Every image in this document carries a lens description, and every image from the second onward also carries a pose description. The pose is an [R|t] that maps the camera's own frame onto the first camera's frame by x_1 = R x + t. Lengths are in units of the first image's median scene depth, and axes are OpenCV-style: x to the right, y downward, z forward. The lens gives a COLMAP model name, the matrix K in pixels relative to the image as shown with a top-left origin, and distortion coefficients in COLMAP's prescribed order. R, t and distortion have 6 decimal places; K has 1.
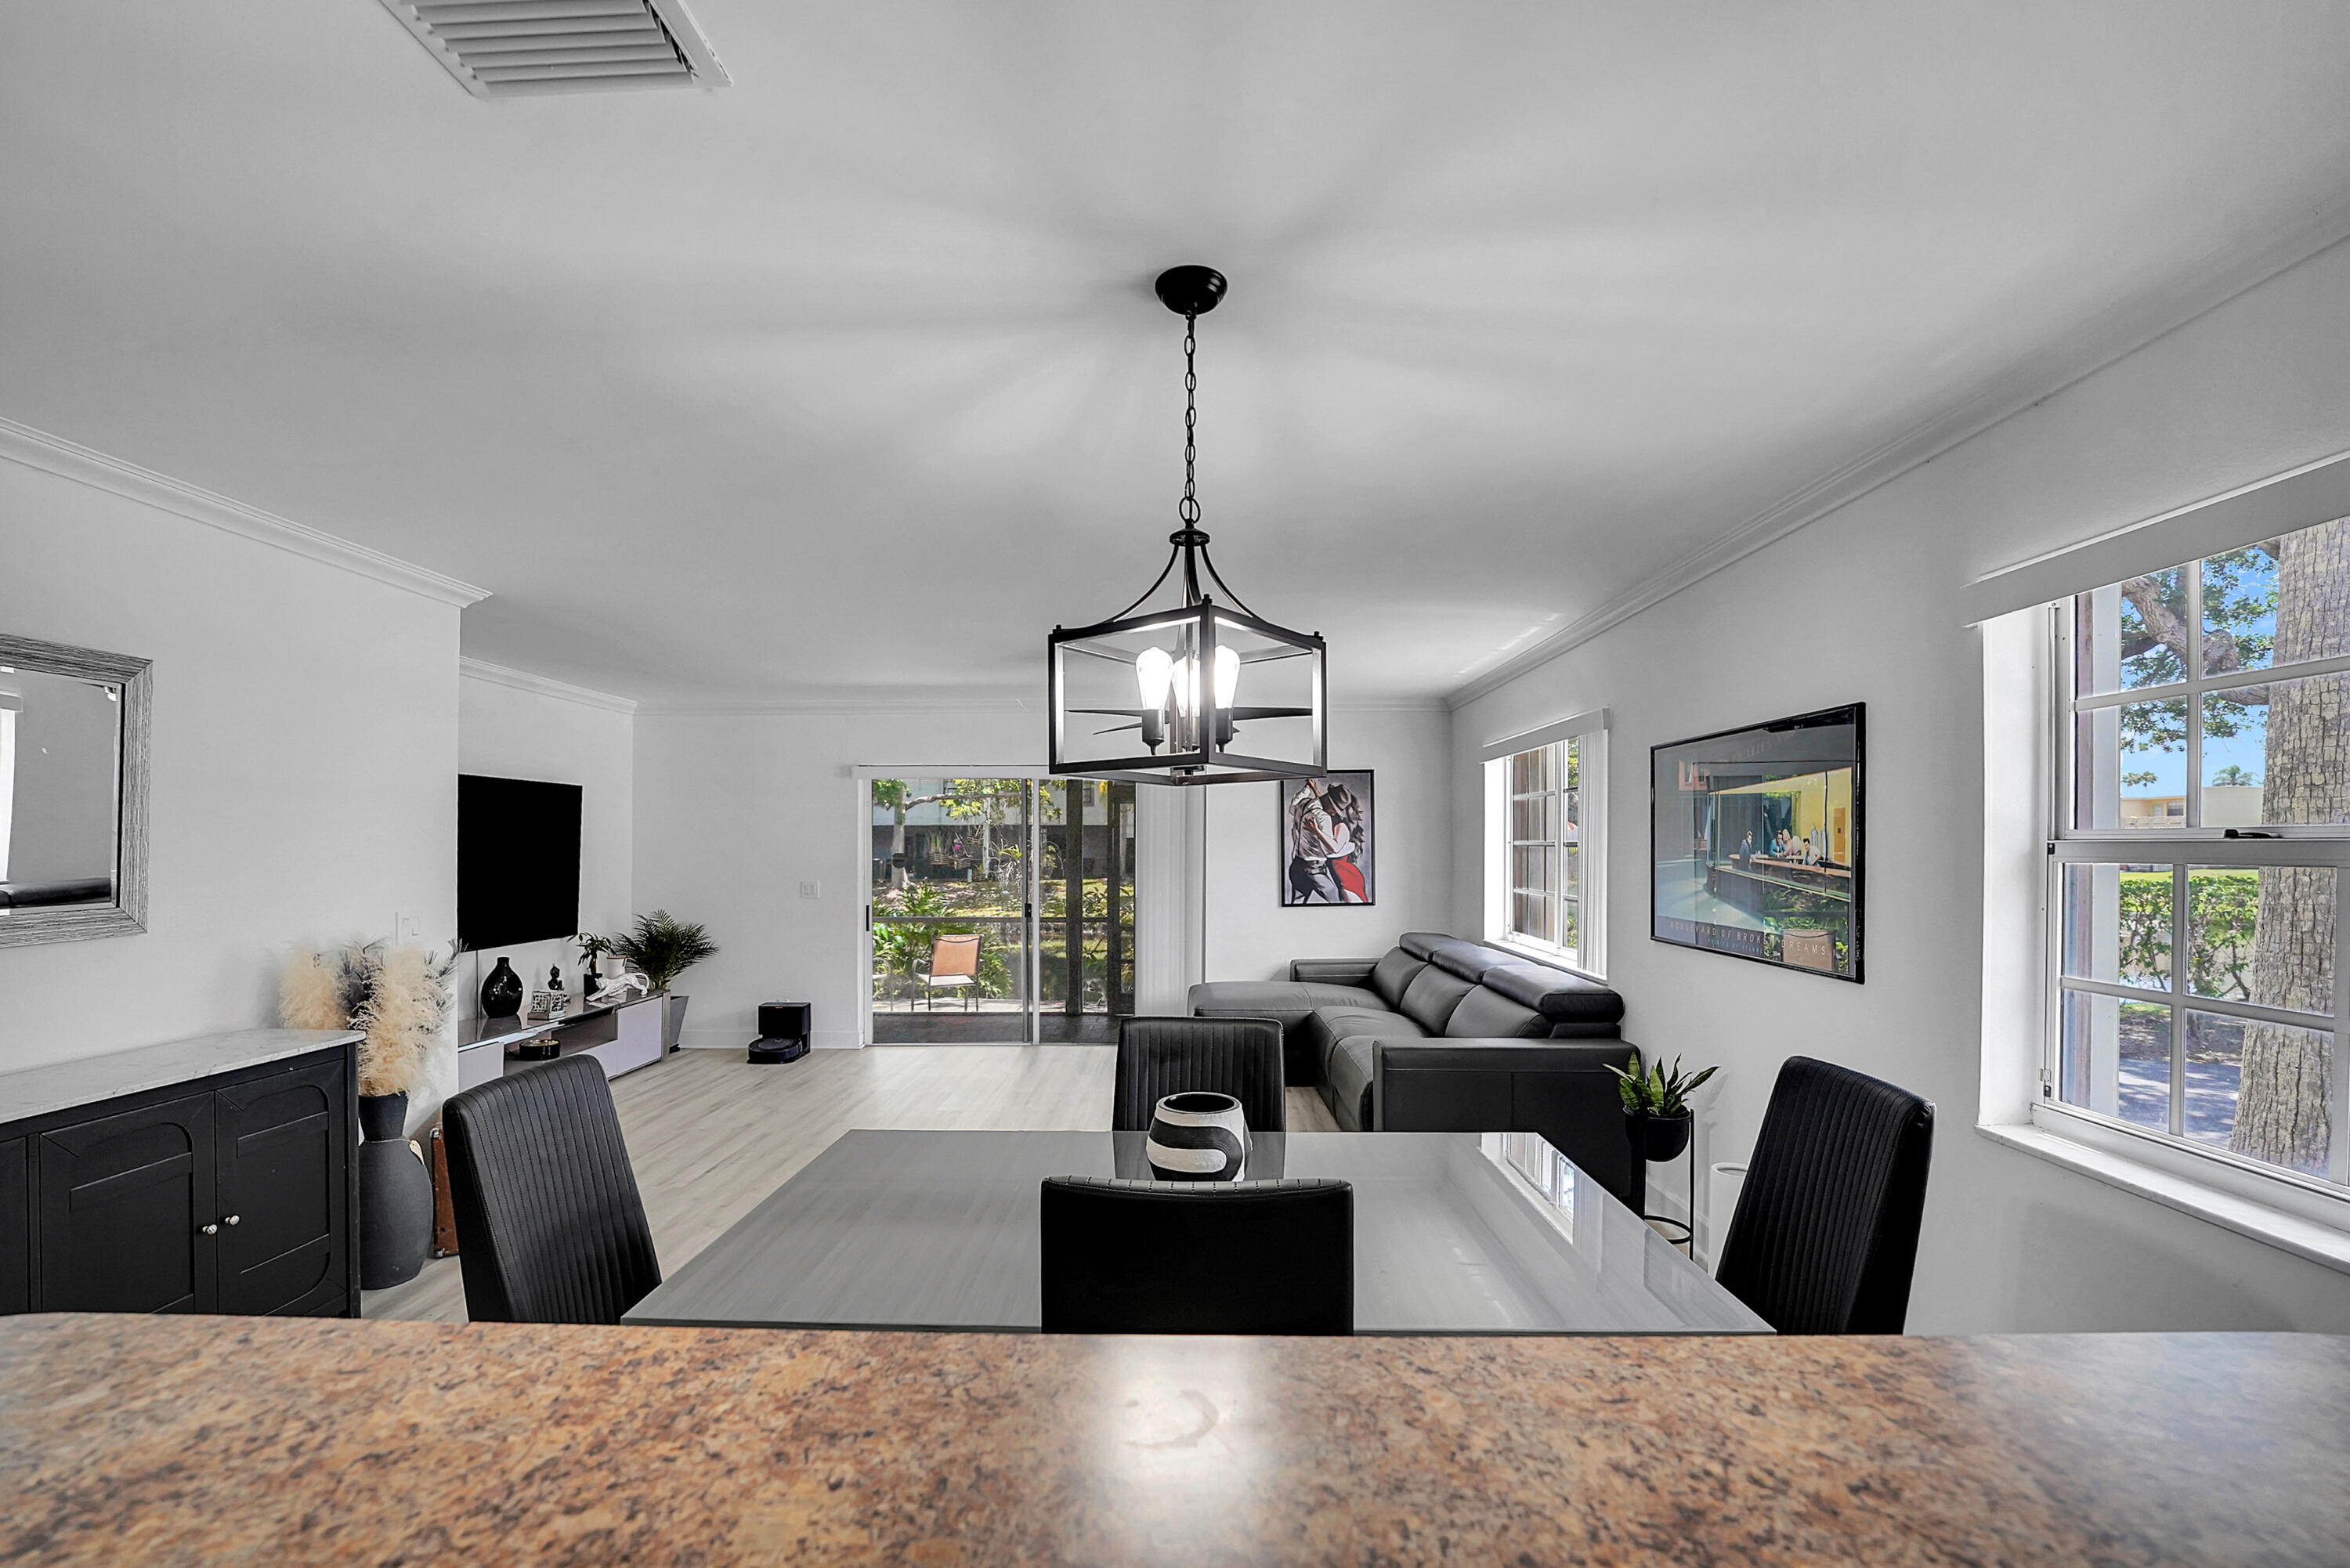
lens RADIAL K [[990.6, 0, 1171.4], [0, 990.6, 846.5], [0, 0, 1]] dist [-0.028399, 0.000113]
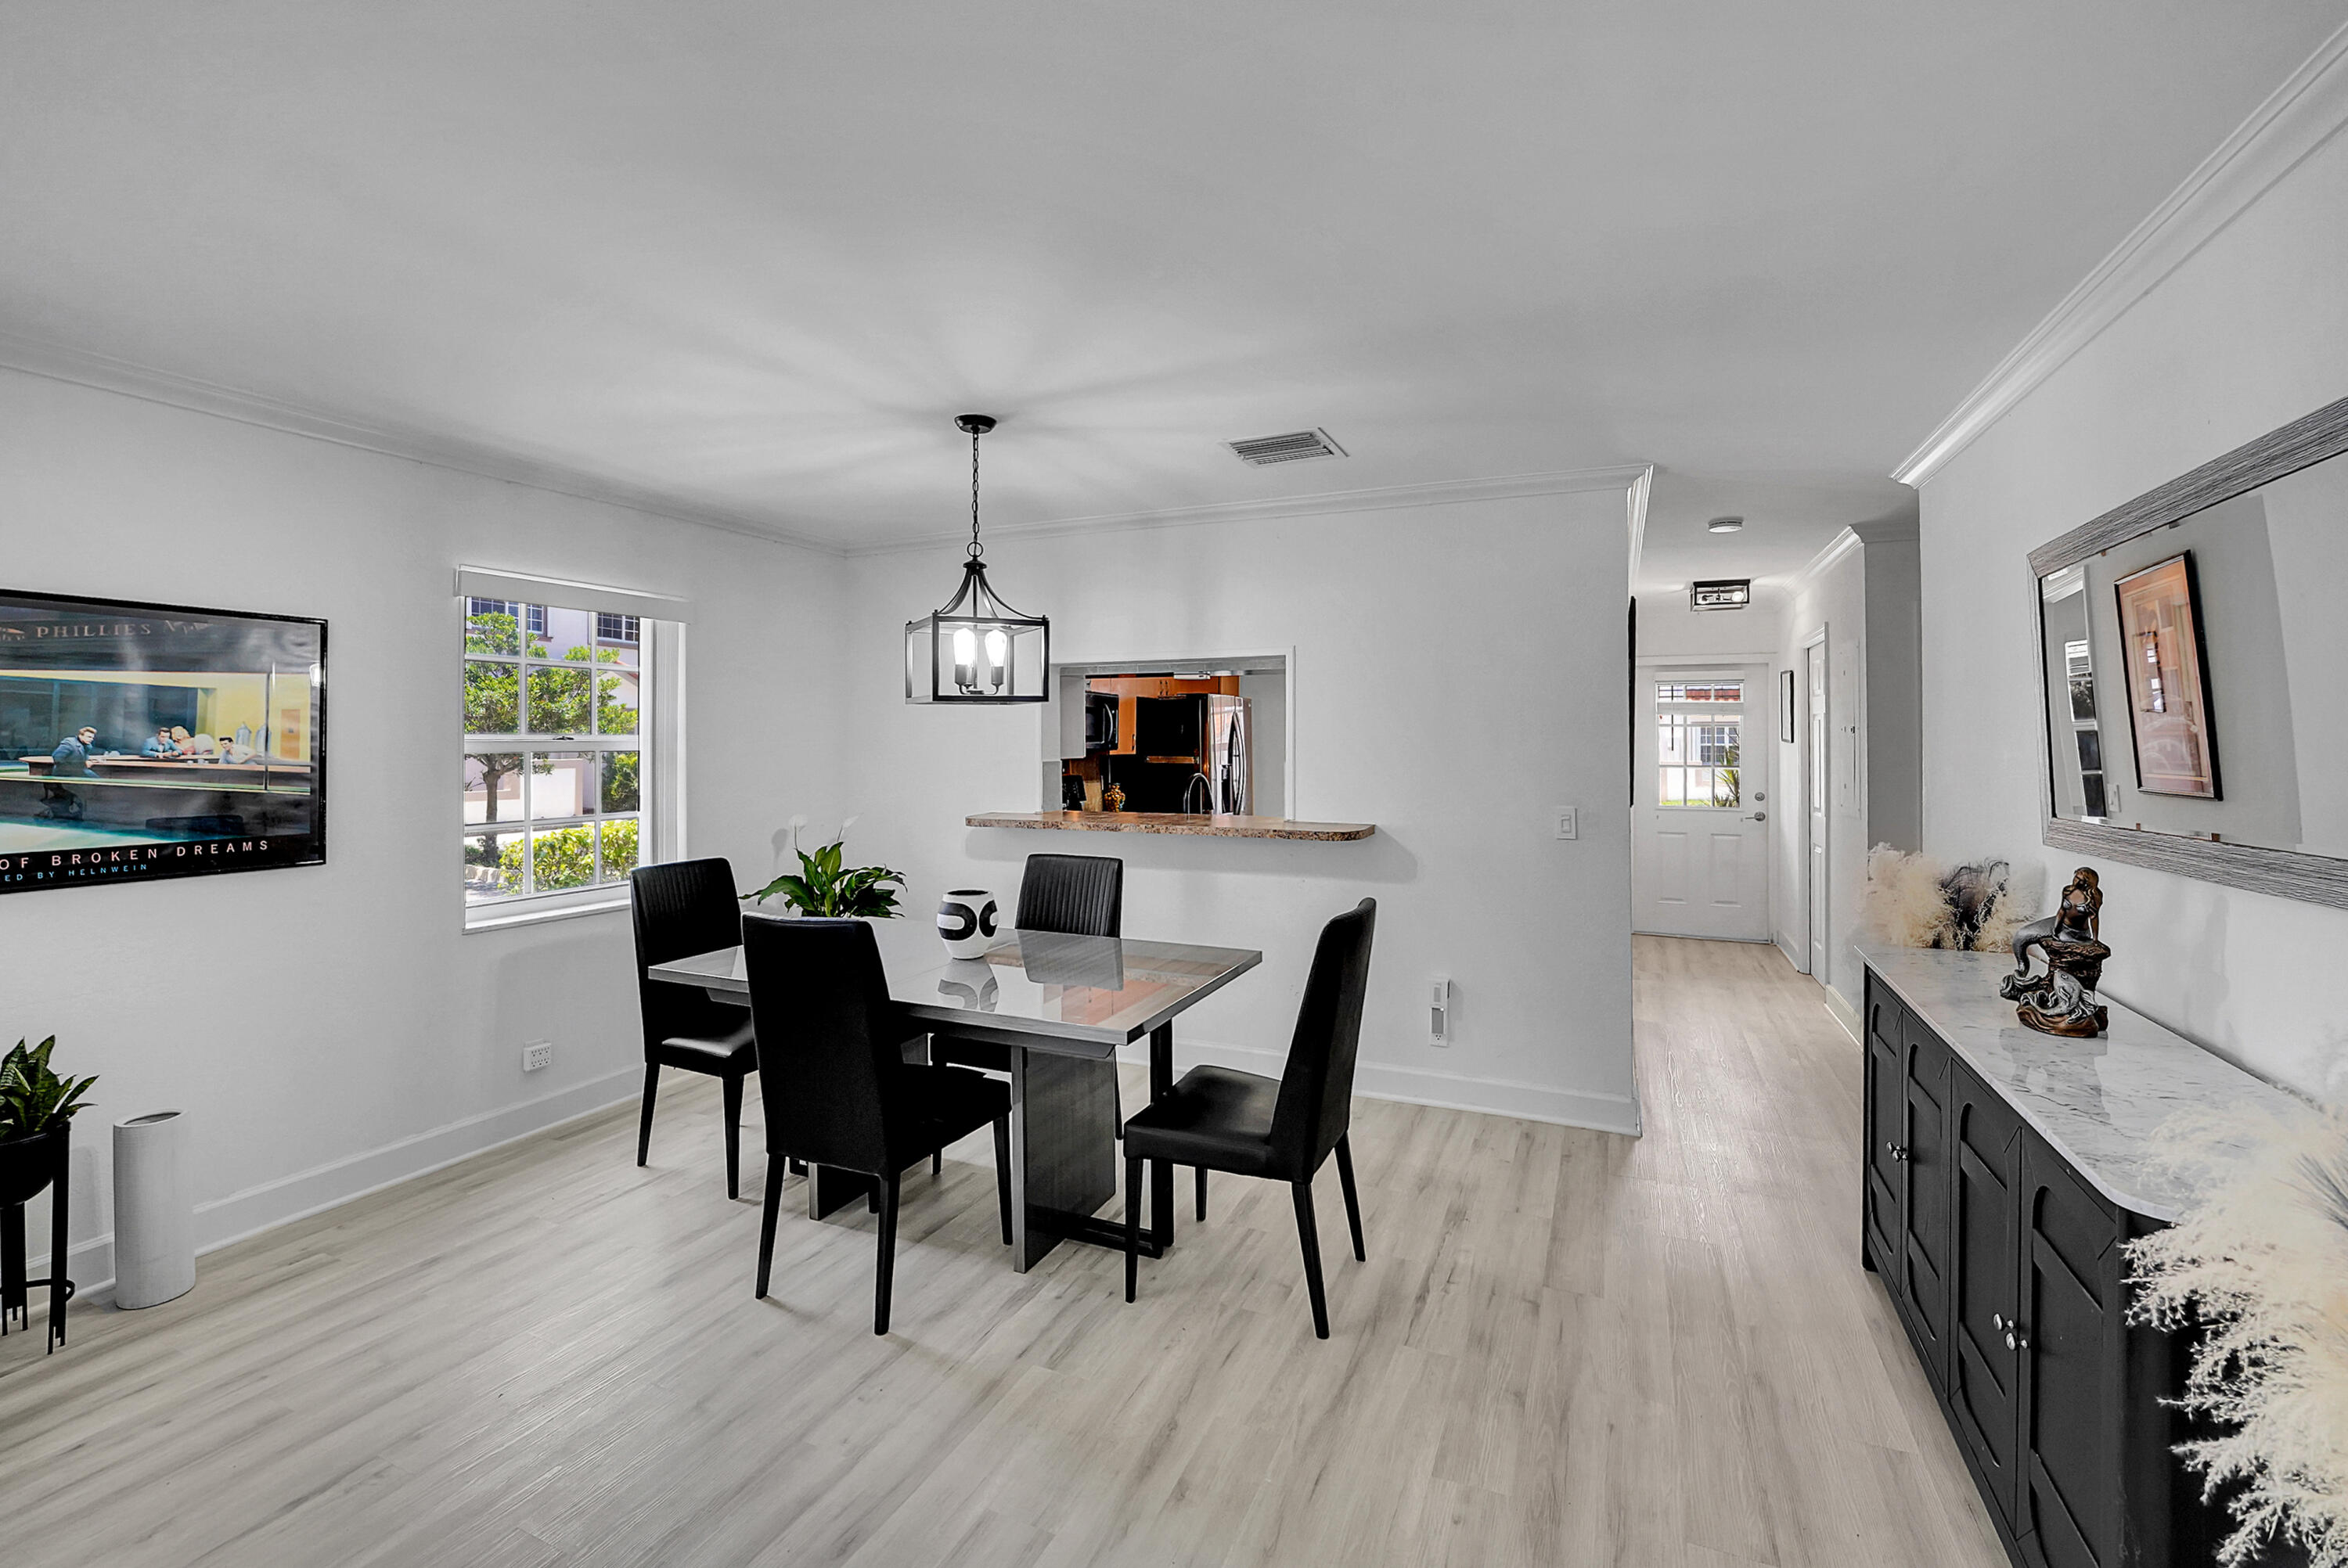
lens RADIAL K [[999.3, 0, 1180.0], [0, 999.3, 738.9], [0, 0, 1]] dist [-0.028006, -0.000122]
pose [[-0.921945, 0.001009, 0.387320, -0.255619], [0.000468, 0.999999, -0.001492, -0.001919], [-0.387322, -0.001194, -0.921944, 0.640238]]
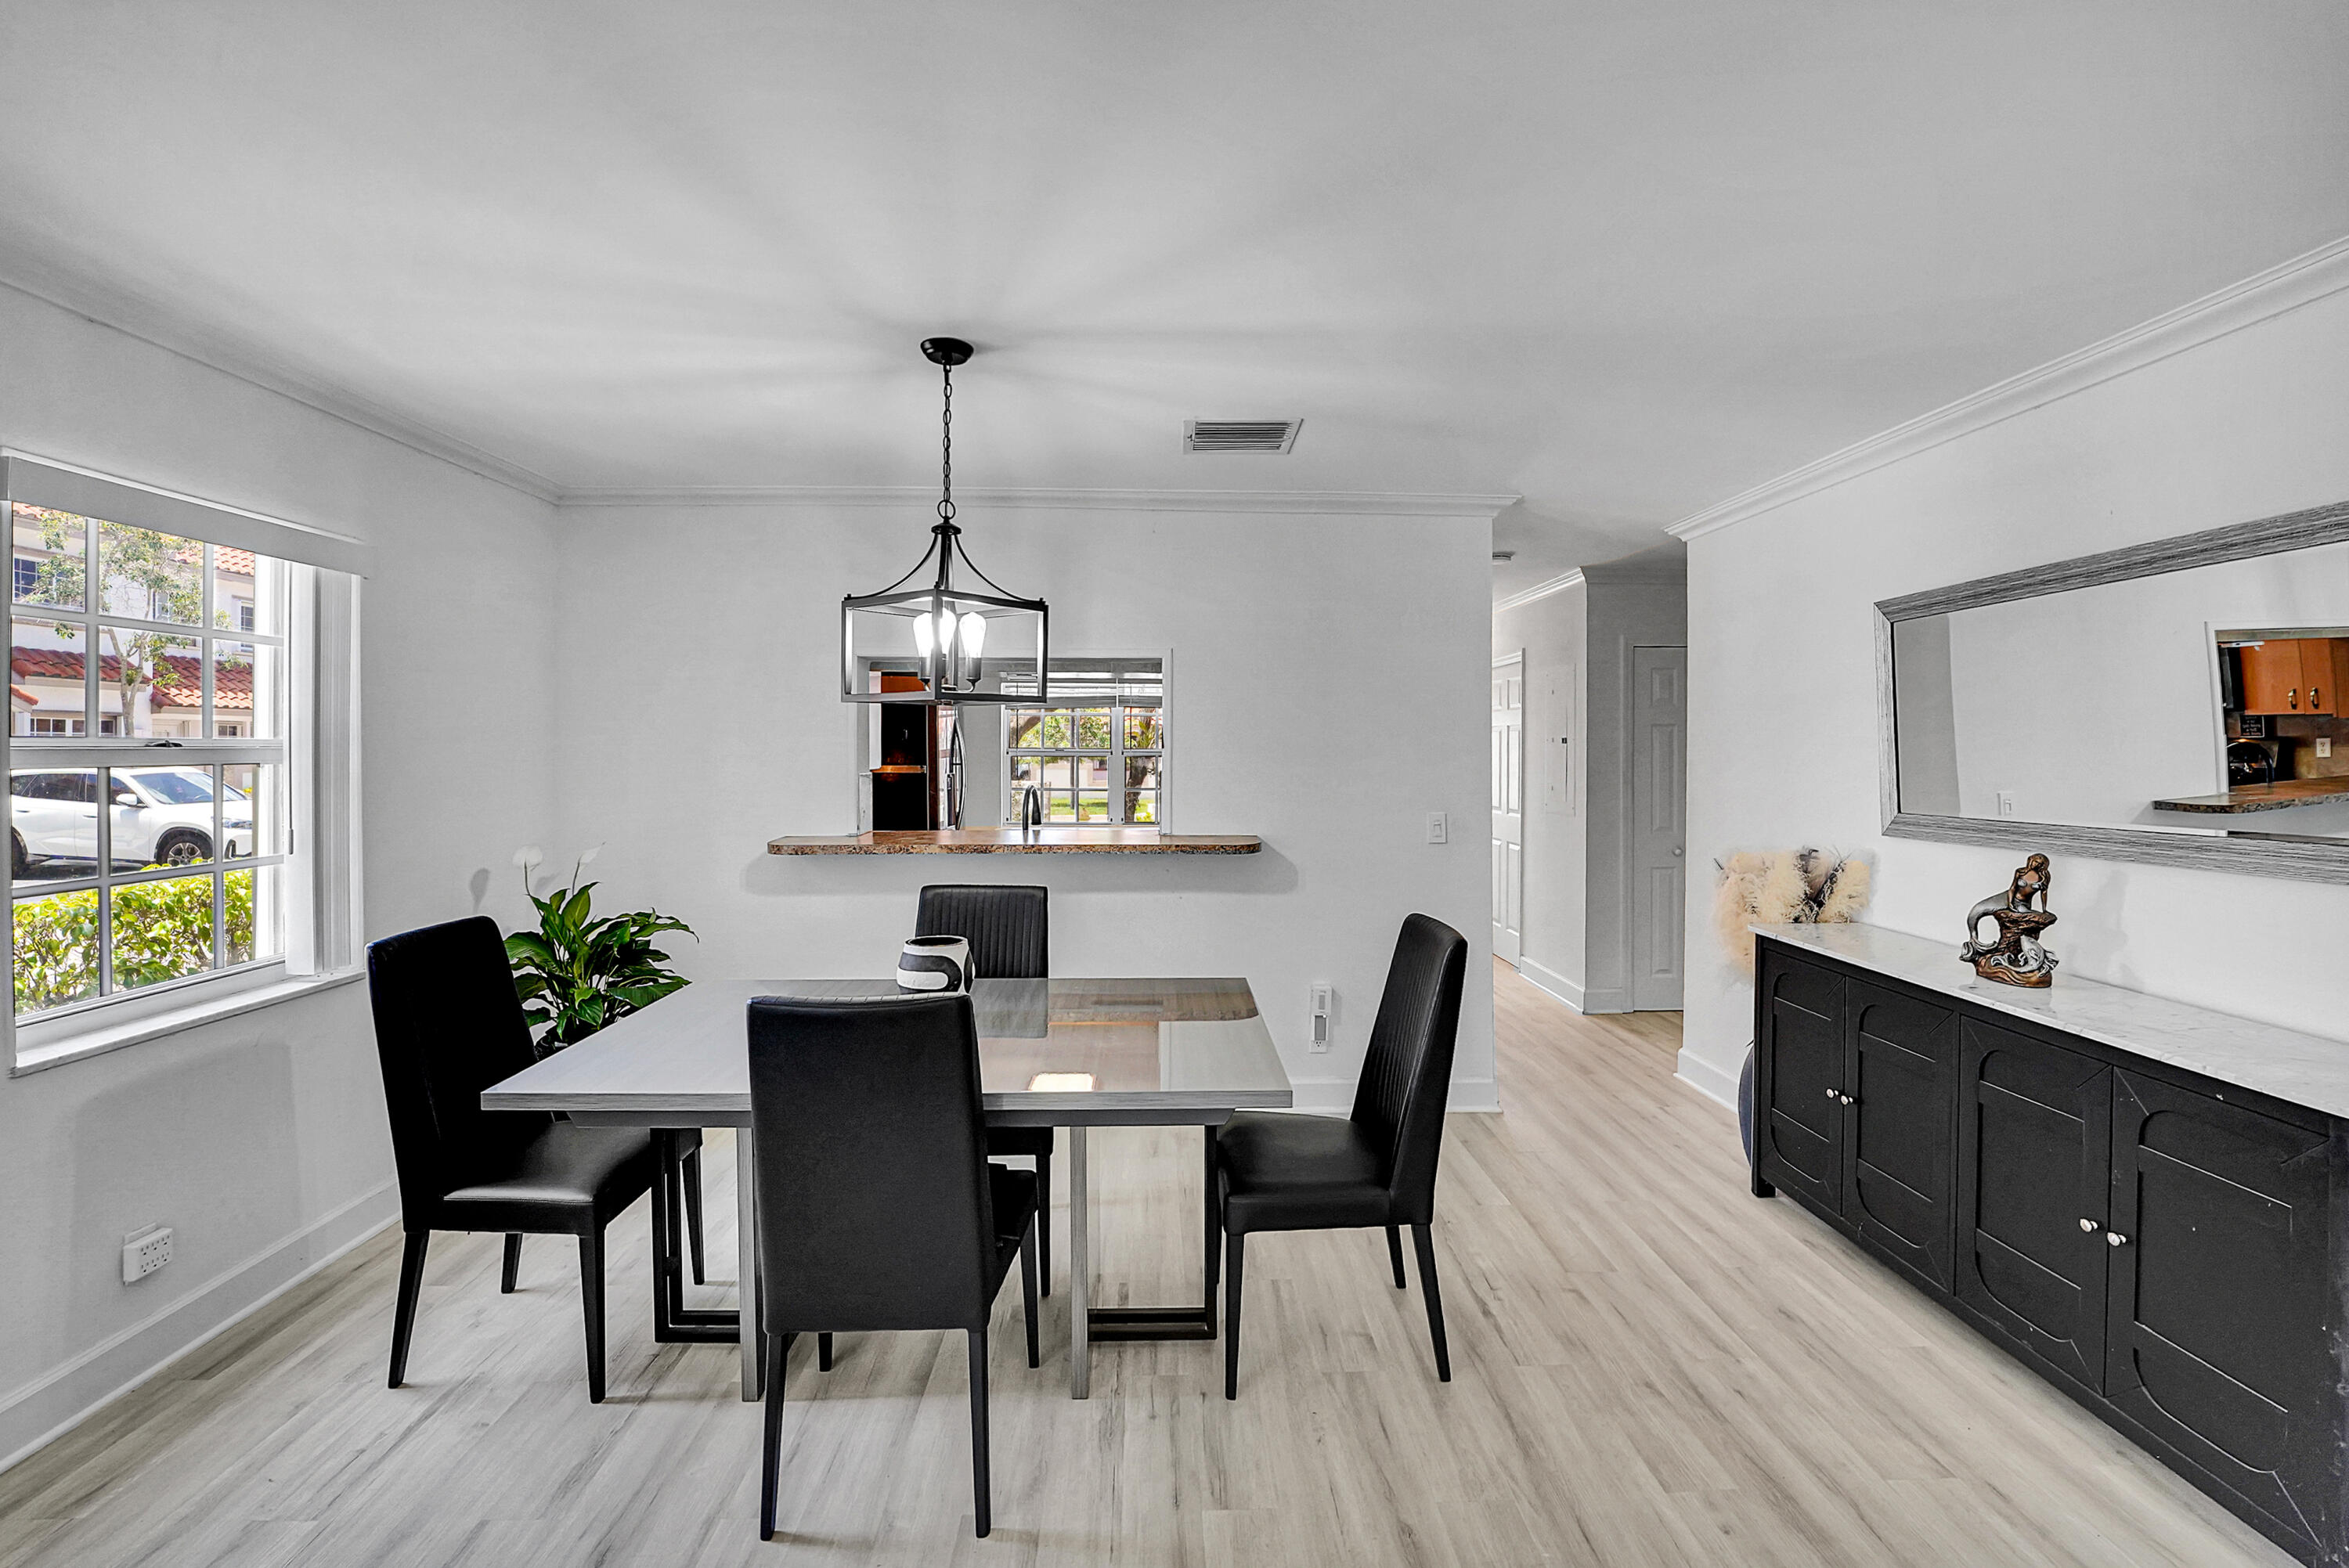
lens RADIAL K [[985.6, 0, 1173.6], [0, 985.6, 756.0], [0, 0, 1]] dist [-0.033388, 0.005208]
pose [[-0.998953, -0.002473, -0.045681, -0.061119], [-0.002881, 0.999957, 0.008854, -0.002941], [0.045657, 0.008977, -0.998917, 0.617878]]
